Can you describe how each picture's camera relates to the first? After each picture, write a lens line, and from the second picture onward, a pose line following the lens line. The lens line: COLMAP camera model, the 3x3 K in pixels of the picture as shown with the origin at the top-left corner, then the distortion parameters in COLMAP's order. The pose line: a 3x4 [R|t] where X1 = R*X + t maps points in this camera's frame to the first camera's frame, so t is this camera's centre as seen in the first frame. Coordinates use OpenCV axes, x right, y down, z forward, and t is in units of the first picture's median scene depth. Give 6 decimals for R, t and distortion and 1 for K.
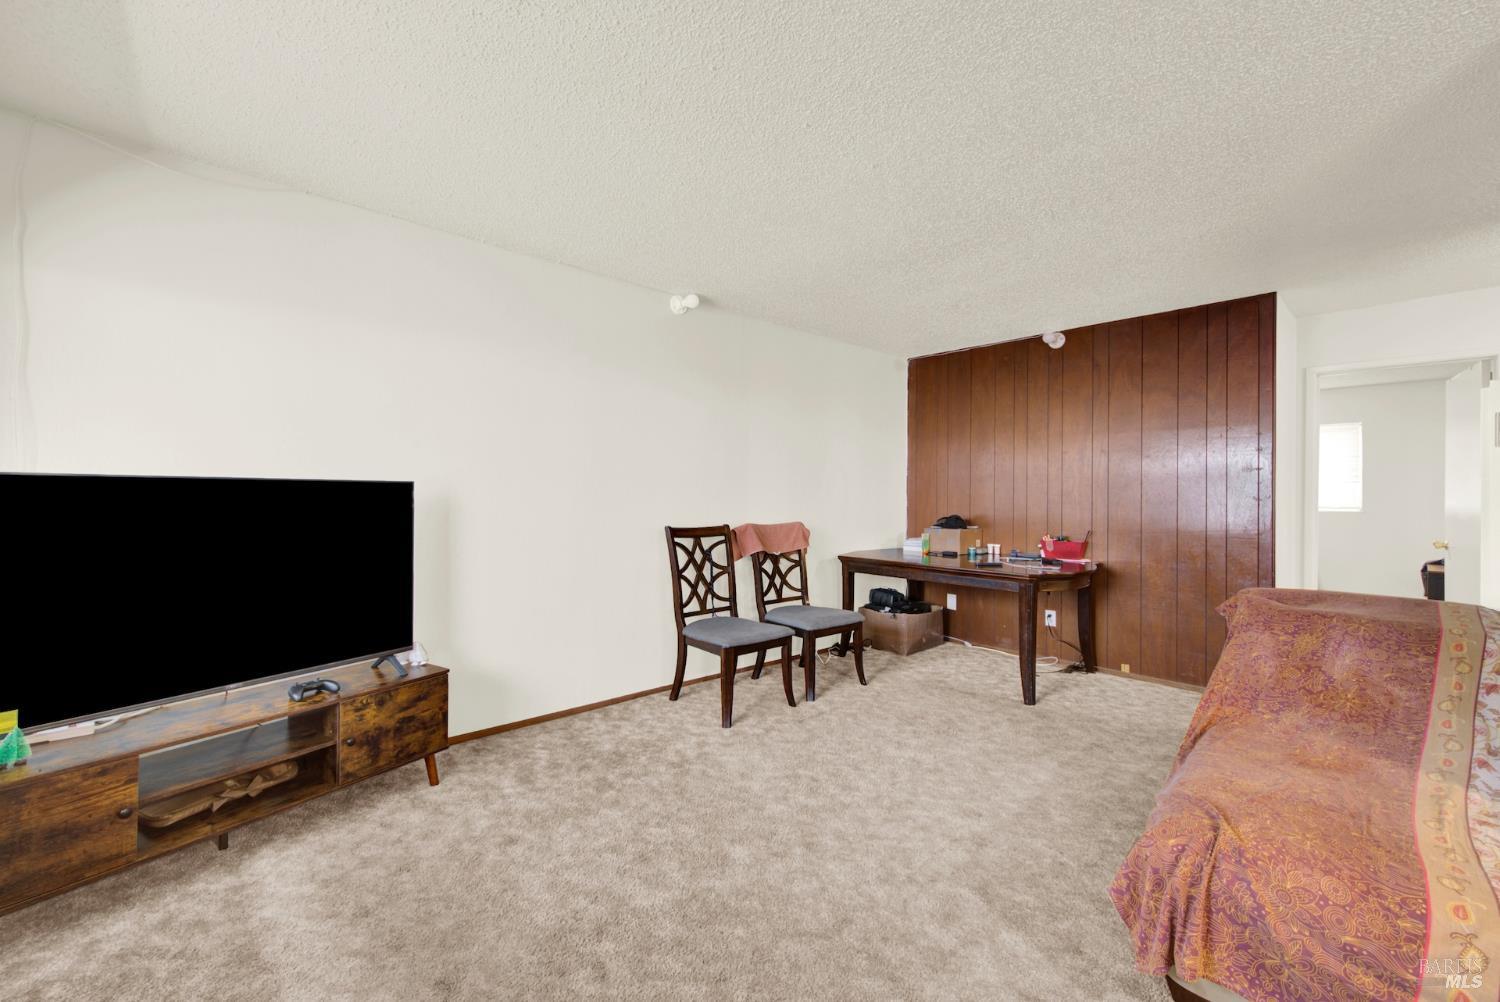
lens RADIAL K [[614.6, 0, 749.9], [0, 614.6, 493.4], [0, 0, 1]] dist [0.002876, -0.002877]
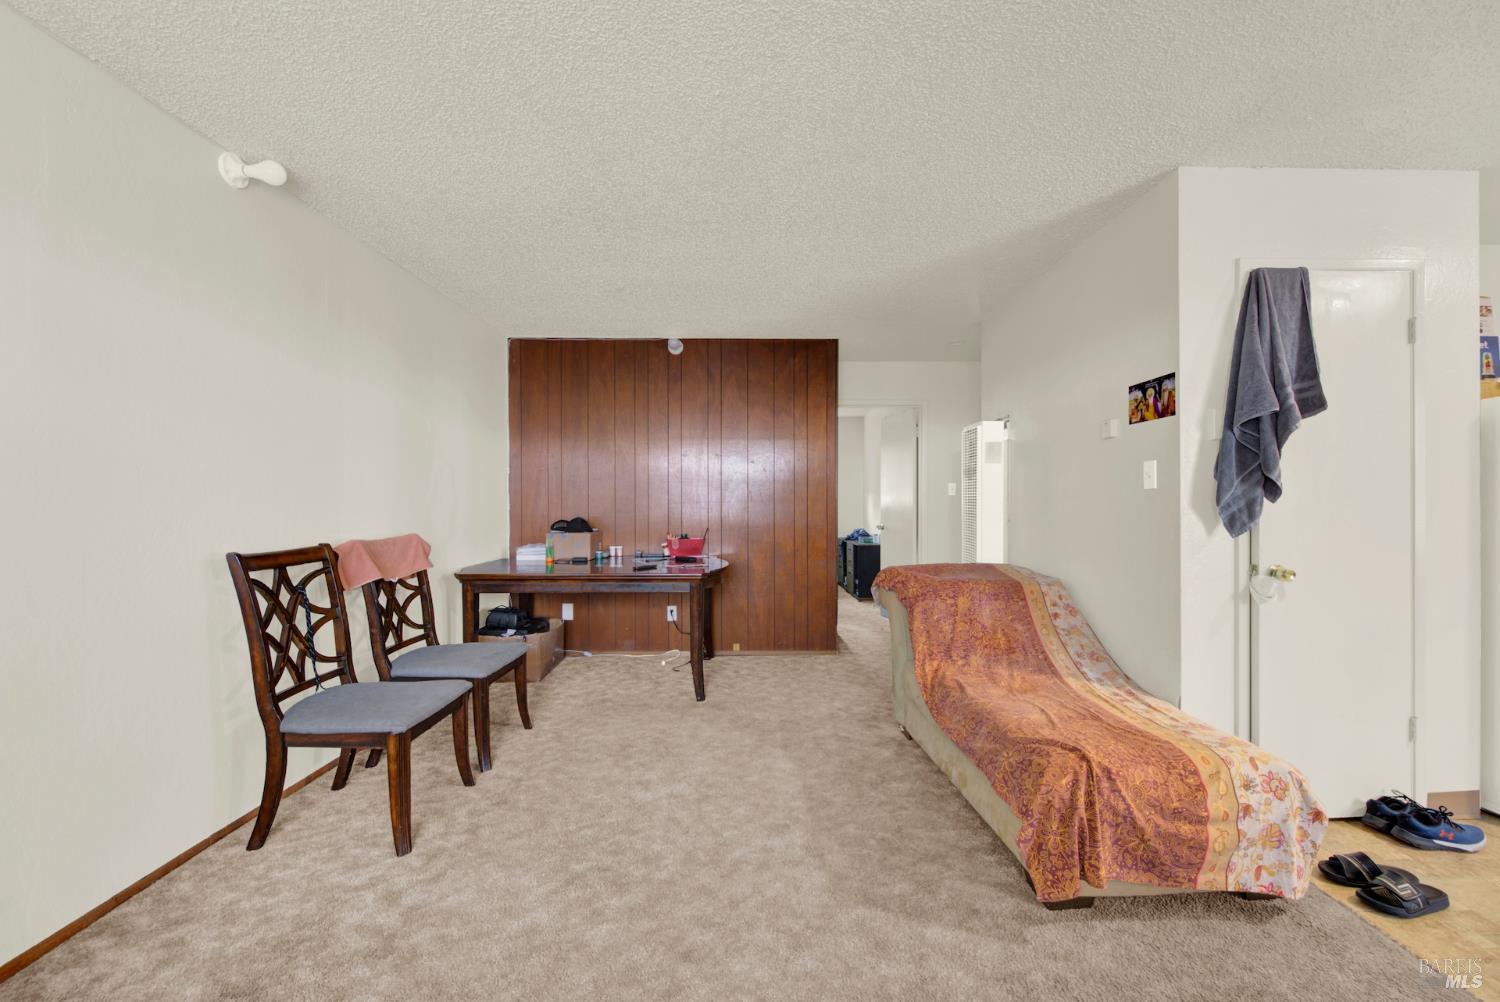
lens RADIAL K [[614.6, 0, 755.4], [0, 614.6, 504.6], [0, 0, 1]] dist [0.002876, -0.002877]
pose [[0.664834, -0.015813, 0.746823, -0.227861], [0.002875, 0.999823, 0.018611, -0.000509], [-0.746985, -0.010227, 0.664762, 0.244083]]
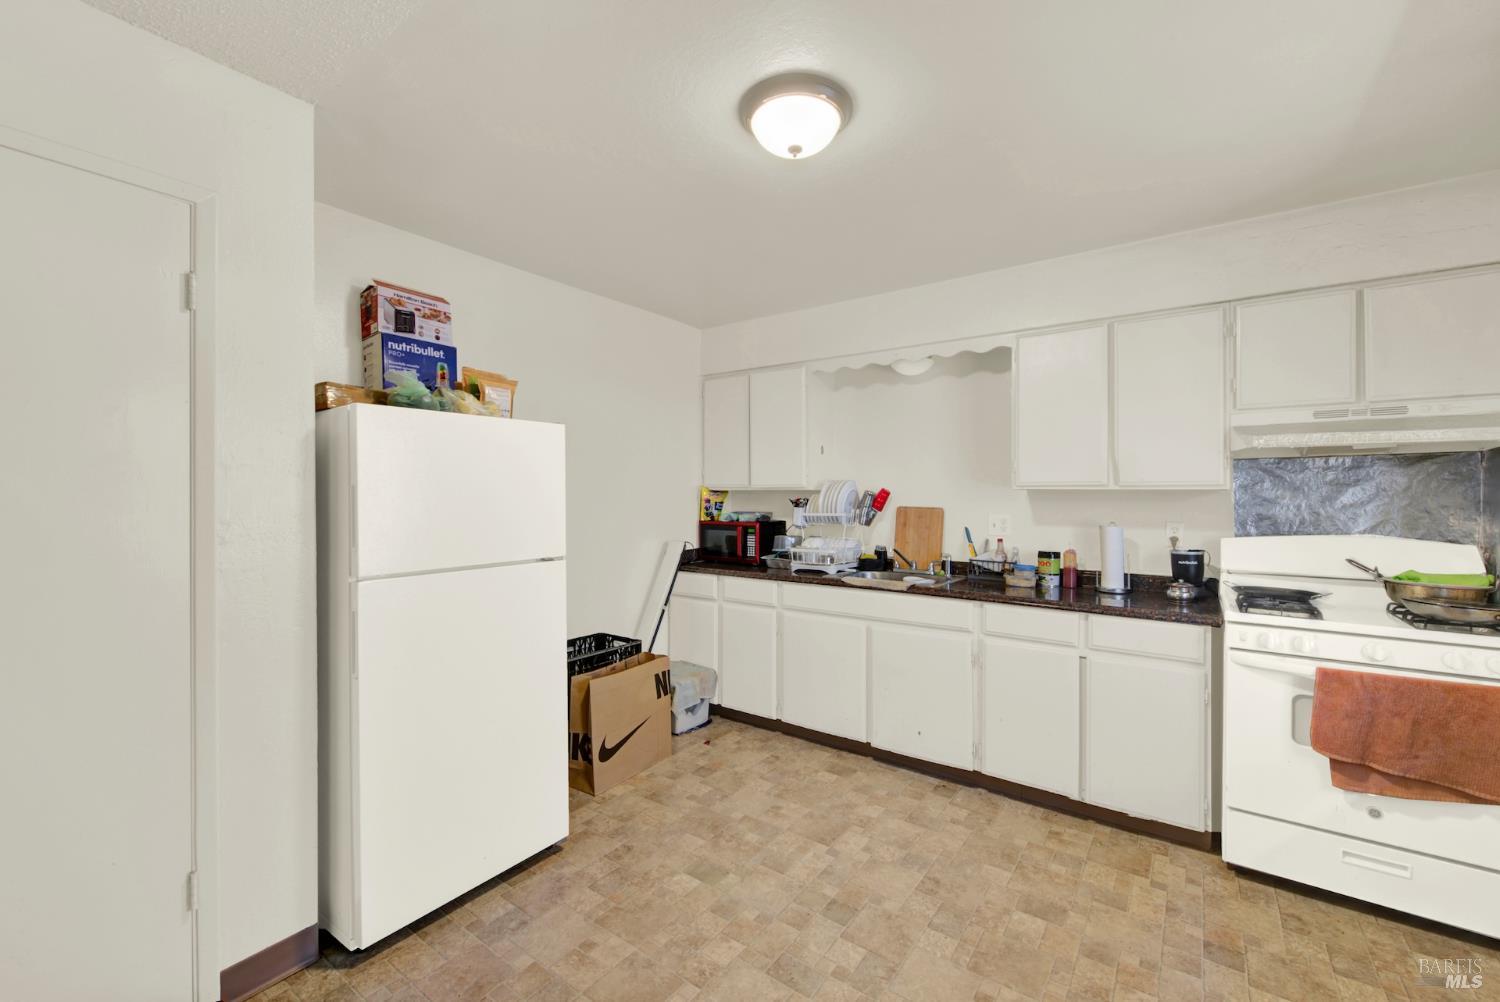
lens RADIAL K [[614.6, 0, 758.5], [0, 614.6, 496.2], [0, 0, 1]] dist [0.002876, -0.002877]
pose [[-0.211558, -0.010894, 0.977305, 0.179692], [-0.010034, 0.999909, 0.008974, -0.031698], [-0.977314, -0.007908, -0.211648, -0.114033]]
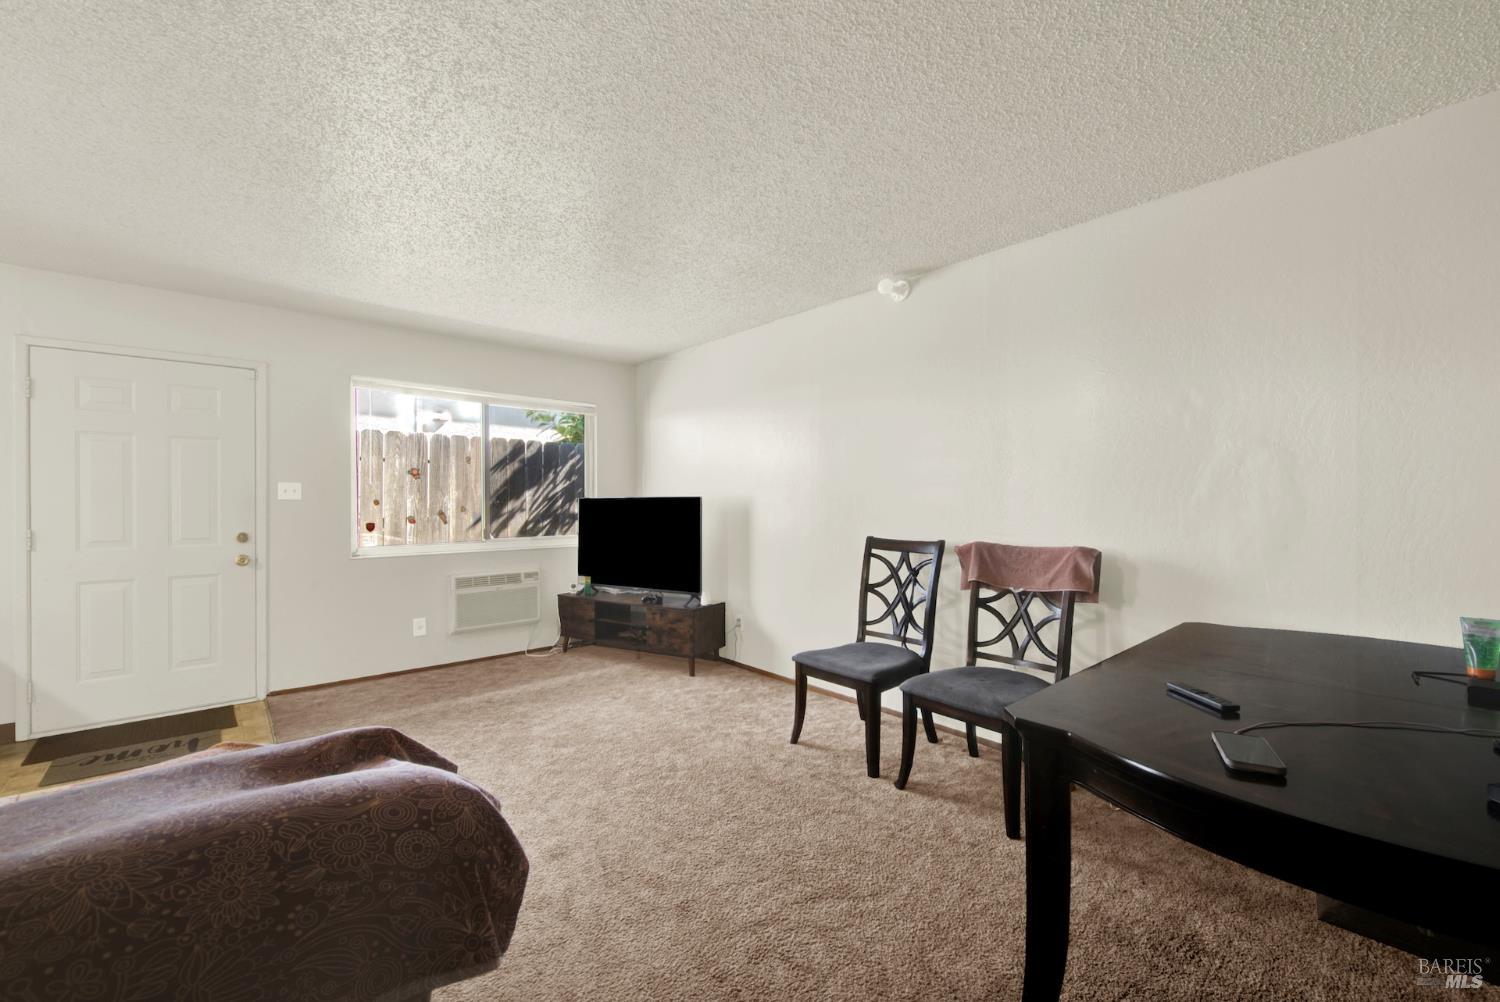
lens RADIAL K [[614.6, 0, 761.1], [0, 614.6, 502.0], [0, 0, 1]] dist [0.002876, -0.002877]
pose [[-0.003295, -0.008243, -0.999961, 0.783116], [0.003997, 0.999958, -0.008256, 0.007596], [0.999987, -0.004024, -0.003261, 0.800657]]
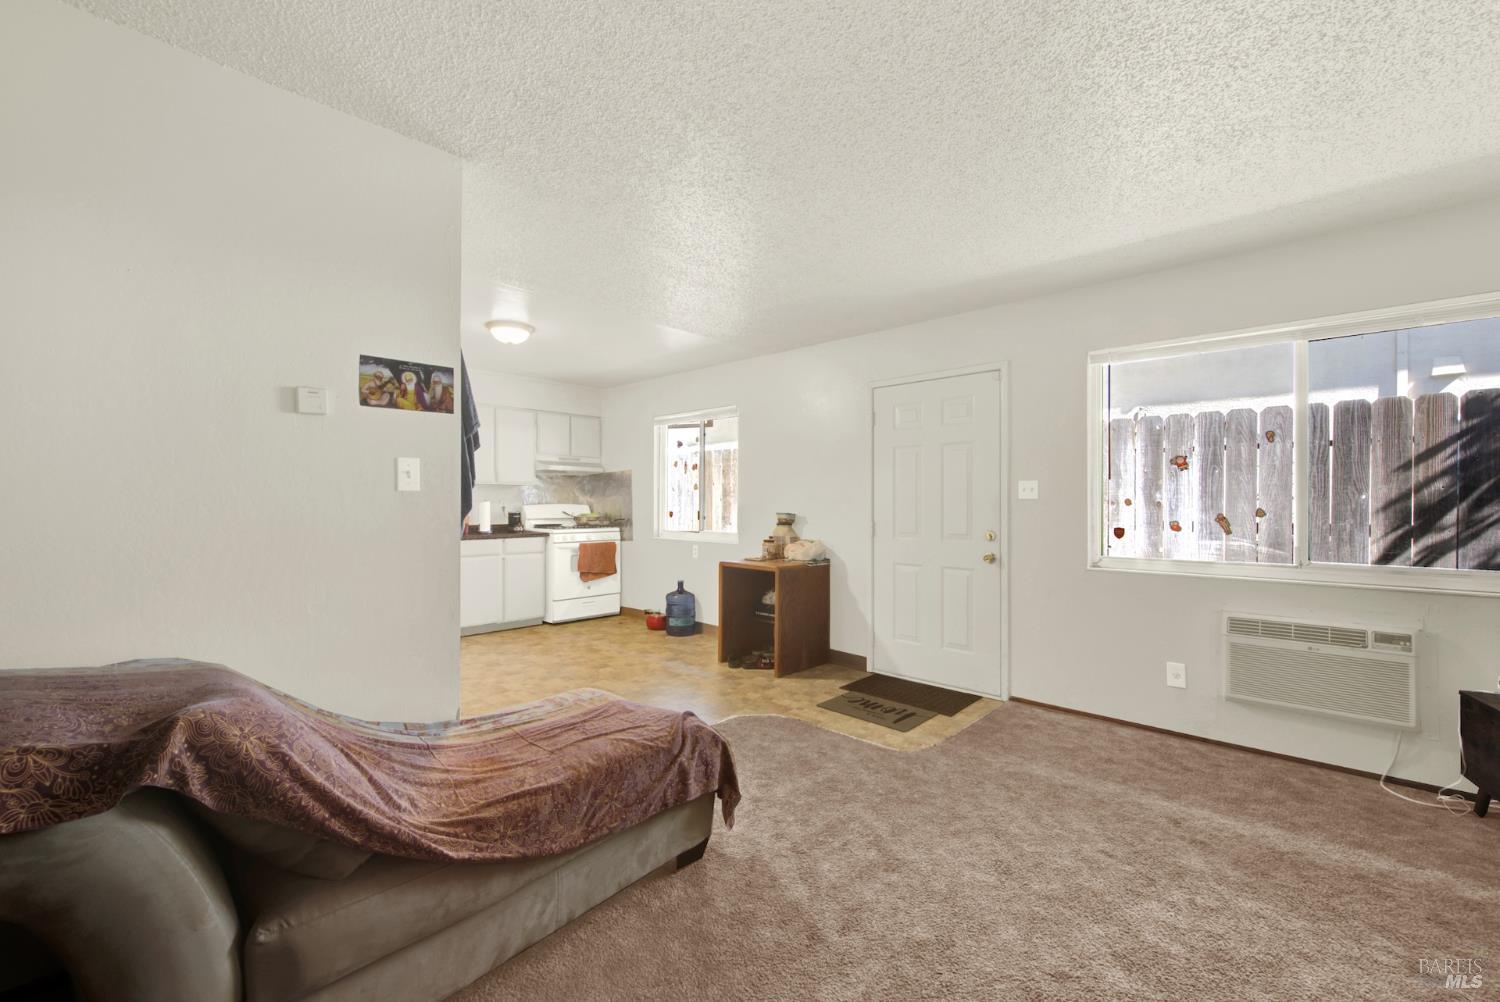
lens RADIAL K [[614.6, 0, 756.3], [0, 614.6, 498.7], [0, 0, 1]] dist [0.002876, -0.002877]
pose [[-0.996073, -0.011688, -0.087762, 0.272156], [-0.011031, 0.999907, -0.007964, 0.004213], [0.087847, -0.006964, -0.996110, 0.937413]]
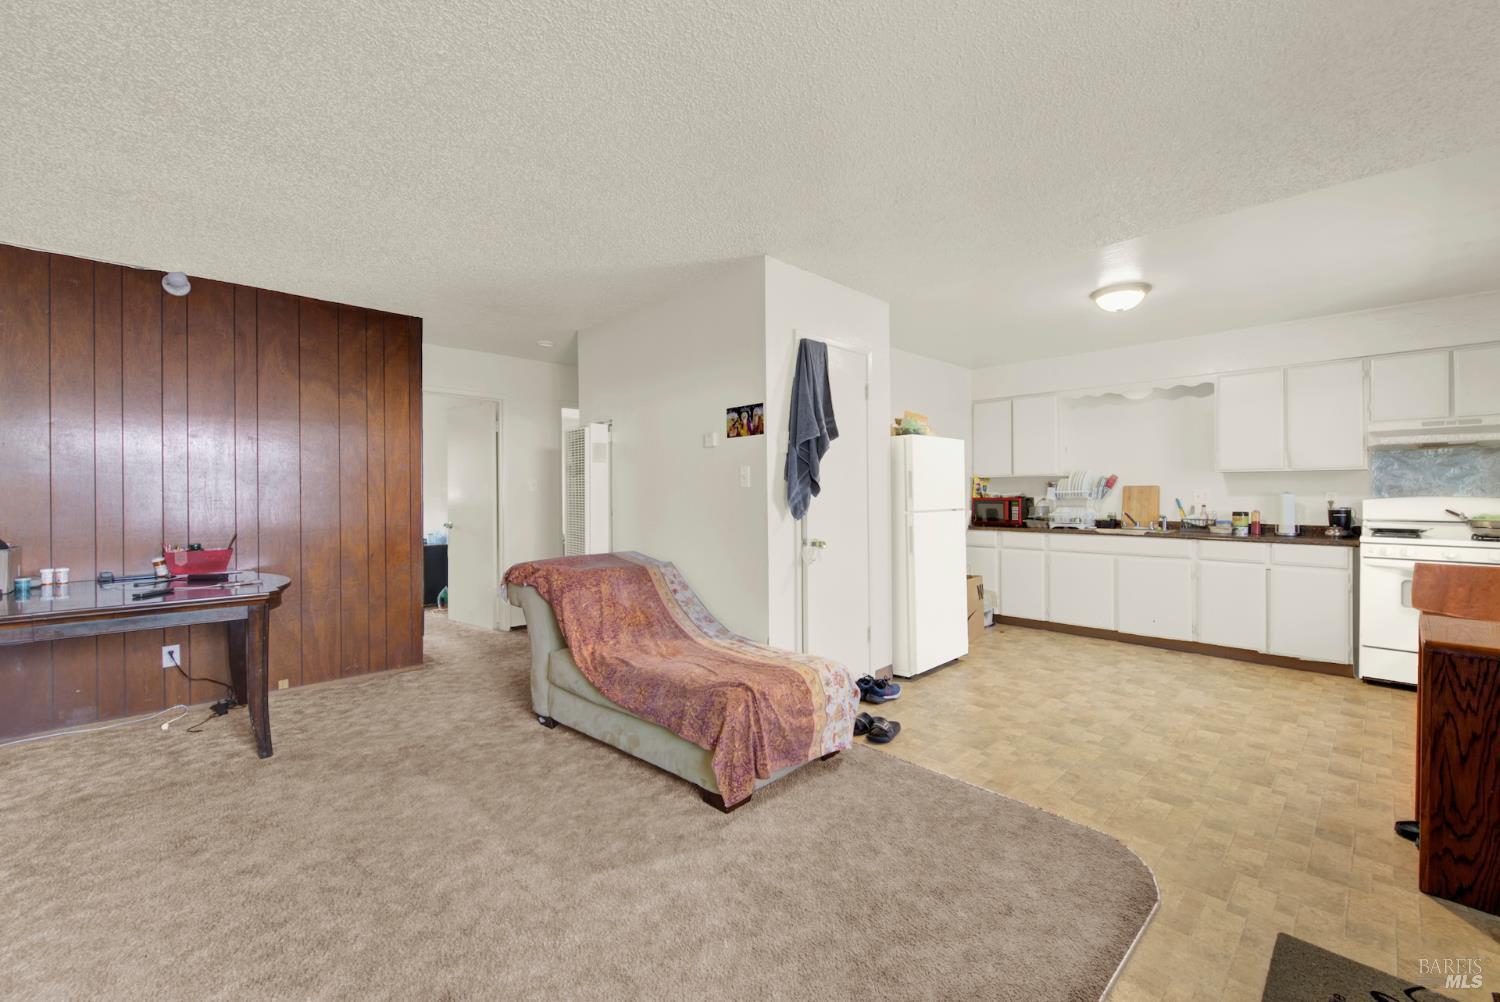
lens RADIAL K [[614.6, 0, 759.2], [0, 614.6, 498.1], [0, 0, 1]] dist [0.002876, -0.002877]
pose [[-0.039311, -0.015264, 0.999110, -0.334539], [-0.001879, 0.999883, 0.015202, -0.001558], [-0.999225, -0.001280, -0.039335, 0.378031]]
